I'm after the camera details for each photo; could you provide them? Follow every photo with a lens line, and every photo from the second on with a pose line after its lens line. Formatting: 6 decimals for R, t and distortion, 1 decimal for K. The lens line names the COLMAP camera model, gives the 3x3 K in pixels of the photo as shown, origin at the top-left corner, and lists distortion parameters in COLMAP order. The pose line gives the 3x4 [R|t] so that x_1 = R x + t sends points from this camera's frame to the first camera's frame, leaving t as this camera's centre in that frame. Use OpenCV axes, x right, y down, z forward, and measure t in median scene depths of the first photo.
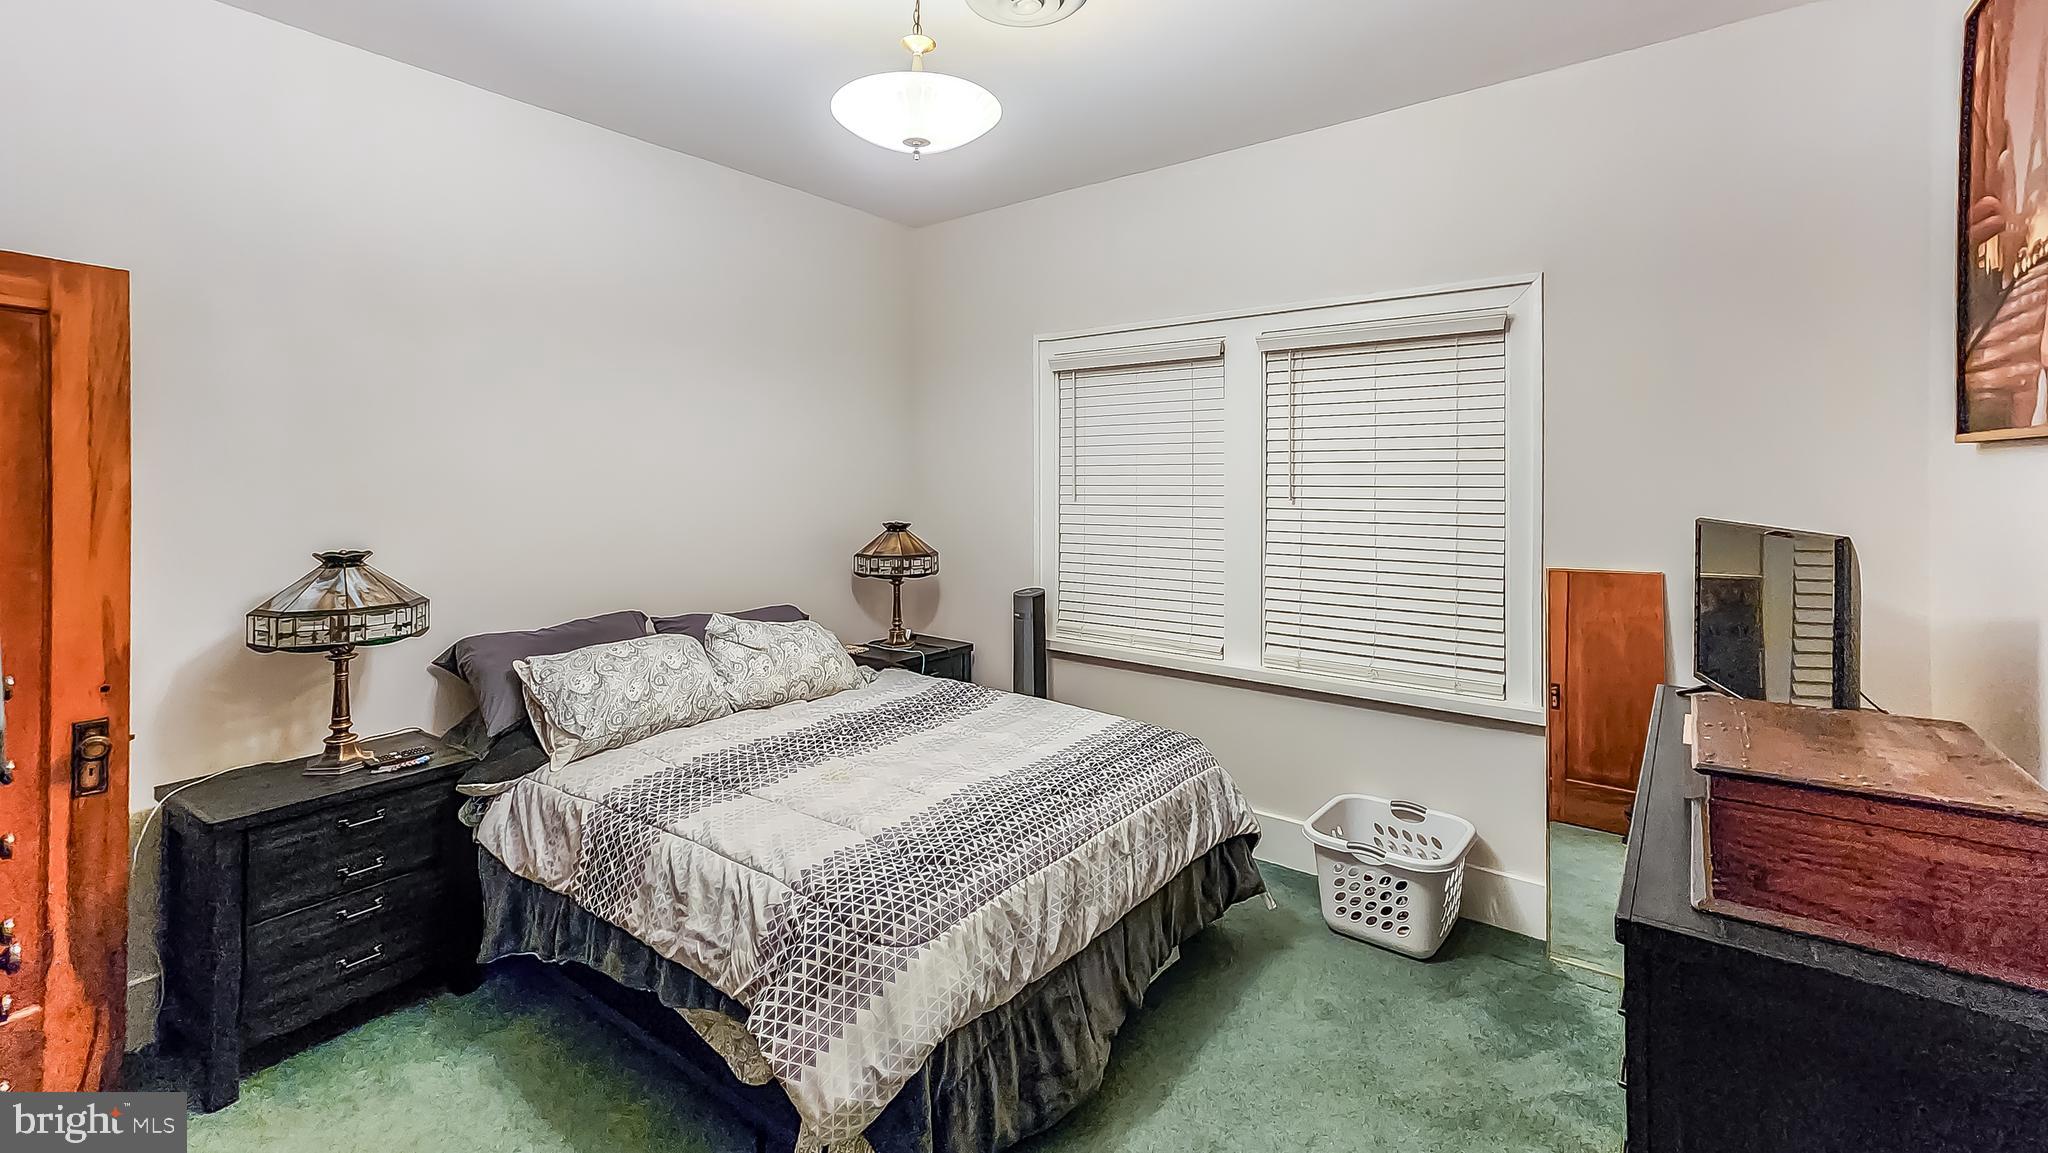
lens RADIAL K [[860.1, 0, 1021.8], [0, 860.1, 490.4], [0, 0, 1]] dist [-0.001205, -0.000116]
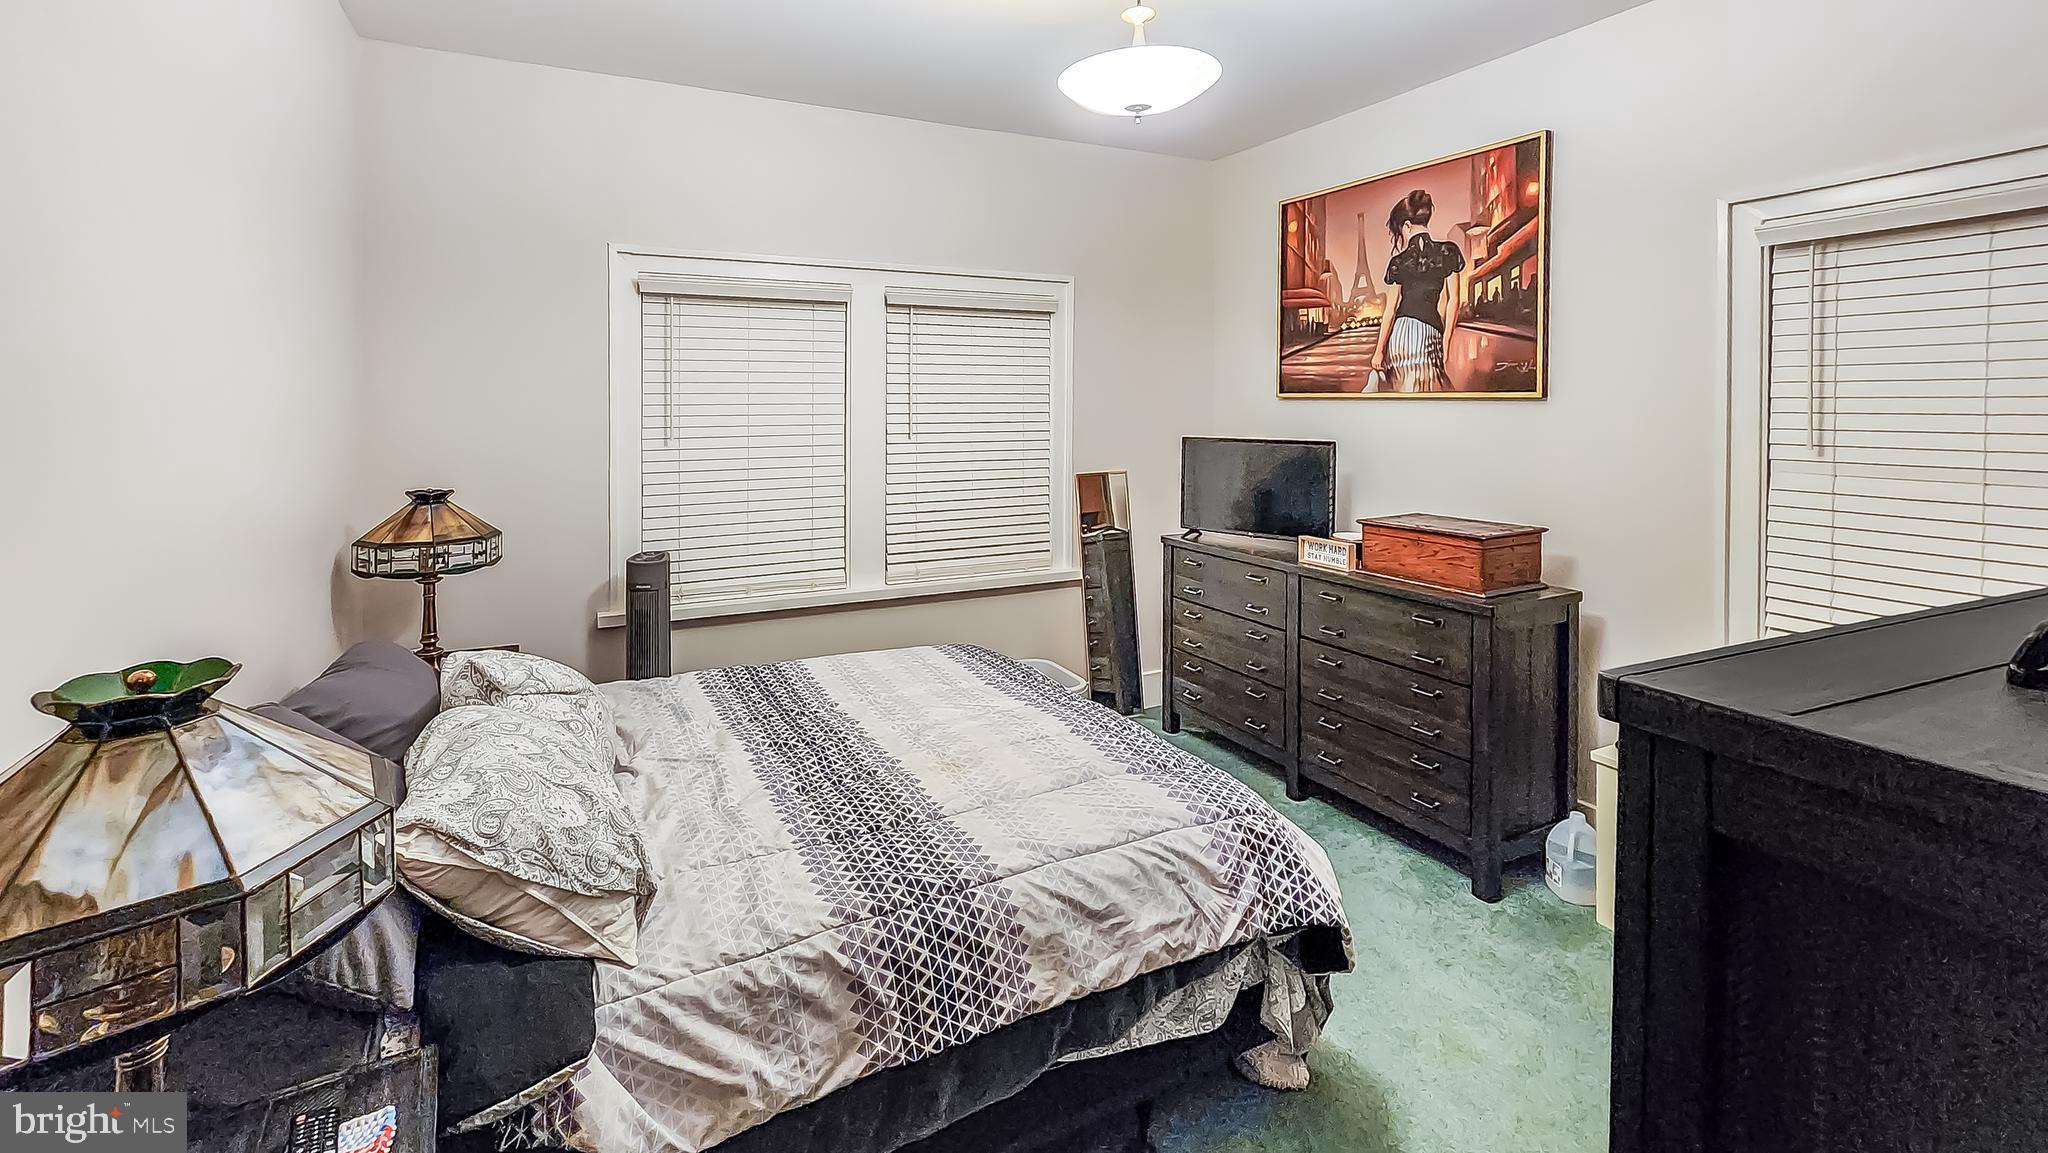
lens RADIAL K [[873.1, 0, 952.6], [0, 873.1, 427.8], [0, 0, 1]] dist [0.000709, -0.000151]
pose [[0.454661, -0.023193, 0.890363, -0.898545], [0.018016, 0.999696, 0.016841, -0.023032], [-0.890482, 0.008384, 0.454940, 0.533648]]
